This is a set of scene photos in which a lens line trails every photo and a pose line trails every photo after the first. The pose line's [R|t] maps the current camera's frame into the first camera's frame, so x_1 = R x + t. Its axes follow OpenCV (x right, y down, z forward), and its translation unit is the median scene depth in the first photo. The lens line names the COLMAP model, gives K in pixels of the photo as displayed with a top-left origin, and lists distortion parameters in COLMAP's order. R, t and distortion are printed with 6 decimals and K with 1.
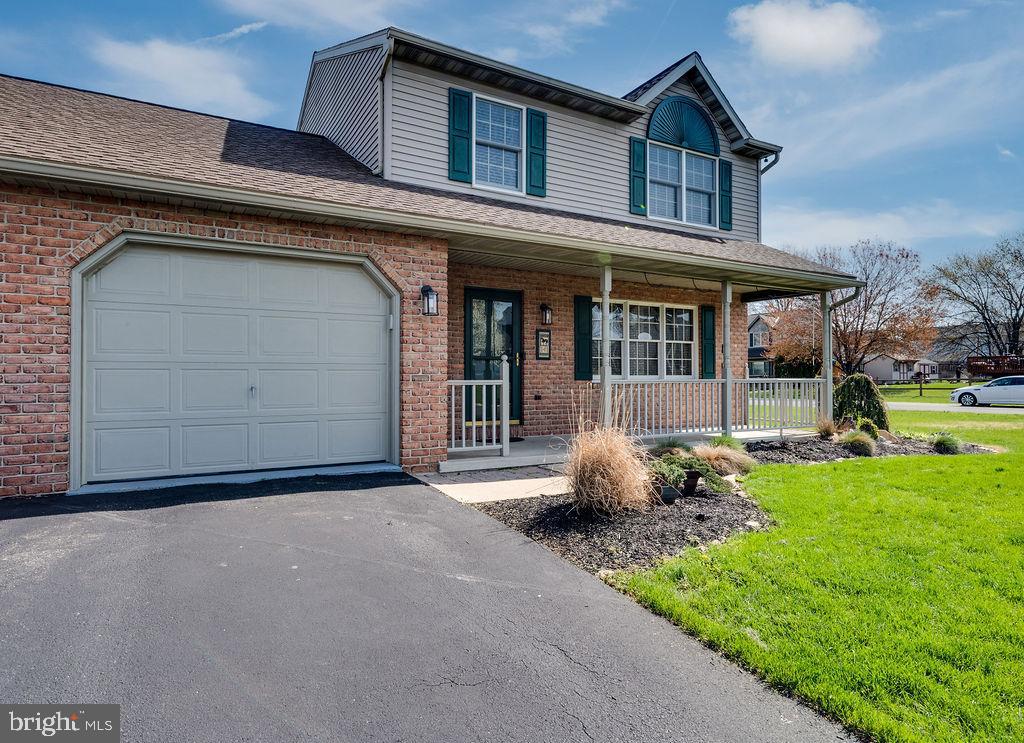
lens RADIAL K [[593.4, 0, 550.8], [0, 593.4, 378.7], [0, 0, 1]] dist [-0.007656, 0.000965]
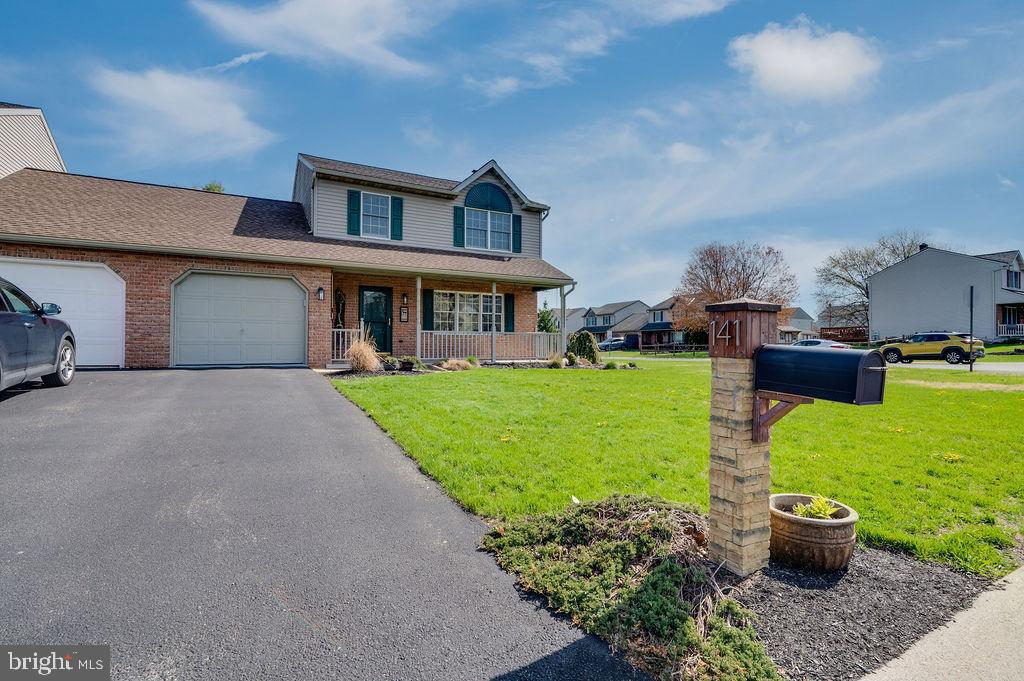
lens RADIAL K [[477.5, 0, 528.3], [0, 477.5, 341.6], [0, 0, 1]] dist [0.002696, -0.002145]
pose [[0.999977, -0.000070, -0.006790, 0.445549], [-0.000014, 0.999923, -0.012384, 0.056301], [0.006791, 0.012384, 0.999900, -0.622651]]
